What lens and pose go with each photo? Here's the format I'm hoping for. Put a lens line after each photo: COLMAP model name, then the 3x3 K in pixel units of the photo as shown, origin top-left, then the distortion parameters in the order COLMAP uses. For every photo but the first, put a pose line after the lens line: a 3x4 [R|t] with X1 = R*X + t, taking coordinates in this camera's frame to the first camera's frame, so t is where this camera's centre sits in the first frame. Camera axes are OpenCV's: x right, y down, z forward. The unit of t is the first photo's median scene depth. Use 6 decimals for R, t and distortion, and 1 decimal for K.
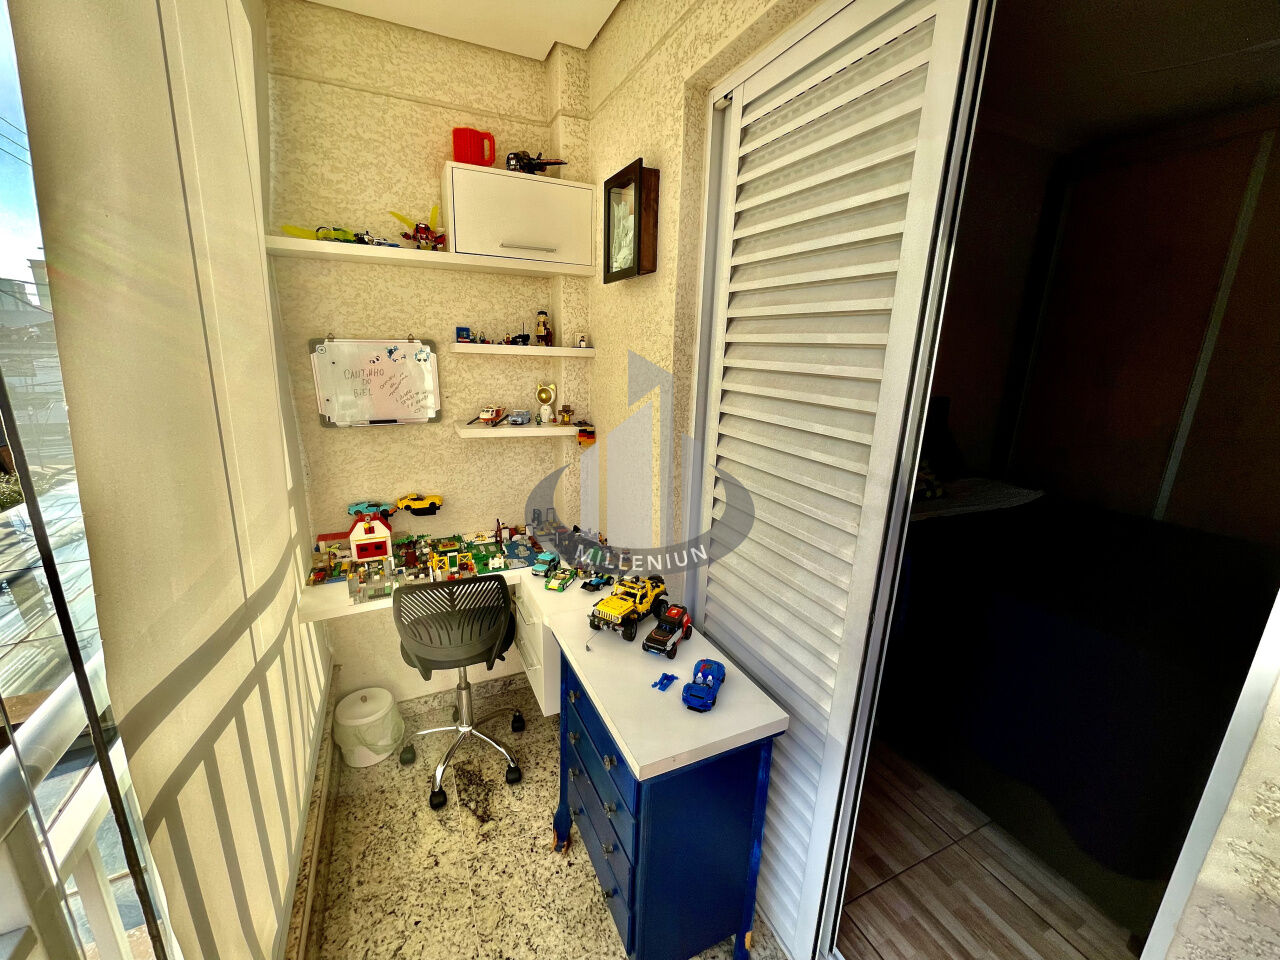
lens RADIAL K [[515.3, 0, 638.8], [0, 515.3, 484.4], [0, 0, 1]] dist [-0.003195, 0.000426]
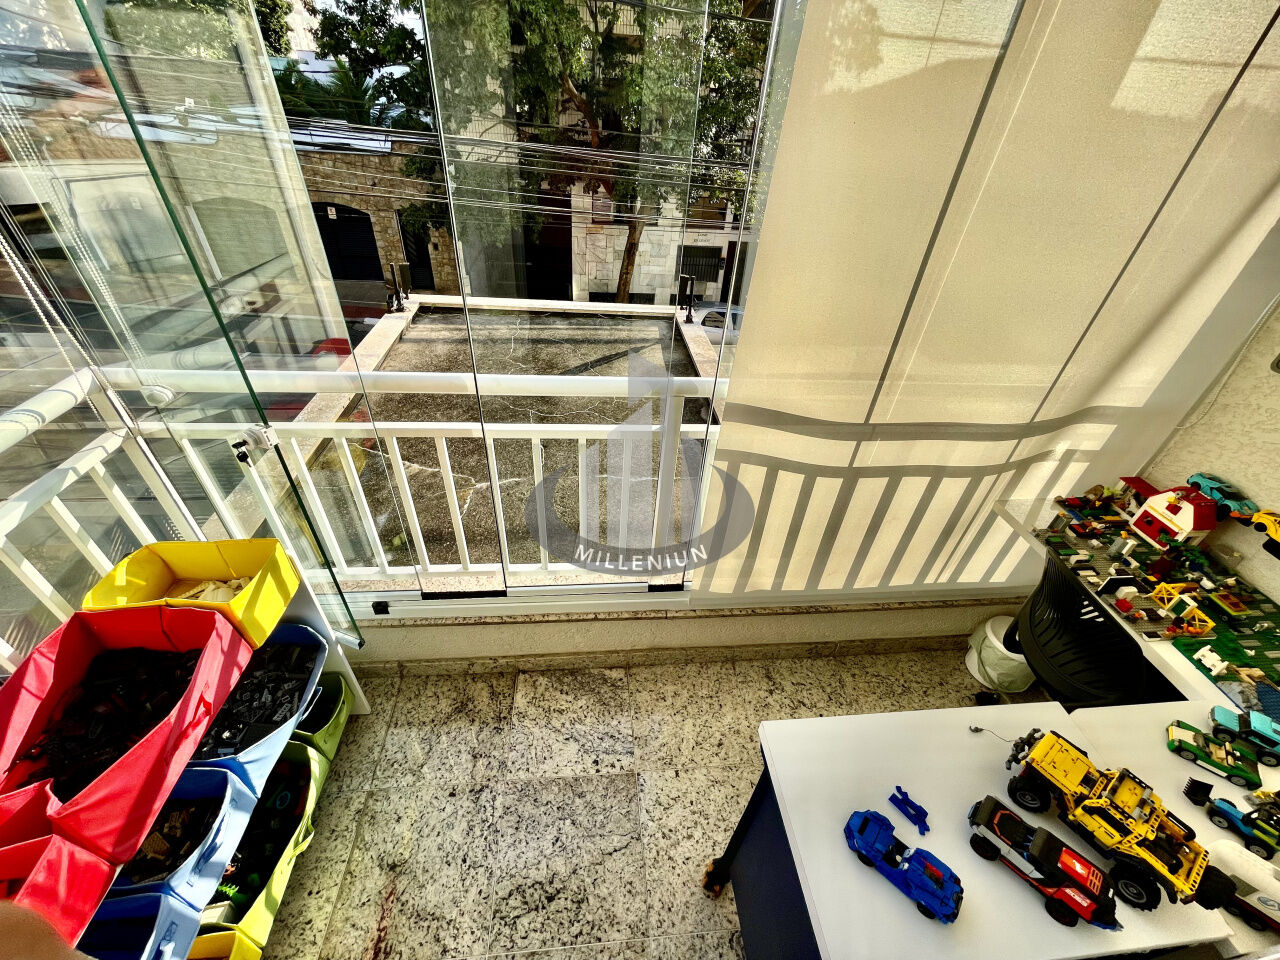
lens RADIAL K [[515.3, 0, 634.9], [0, 515.3, 481.3], [0, 0, 1]] dist [-0.003195, 0.000426]
pose [[-0.340483, 0.532824, -0.774706, 0.345830], [-0.304657, 0.716968, 0.627010, -0.189764], [0.889525, 0.449506, -0.081787, 0.369982]]
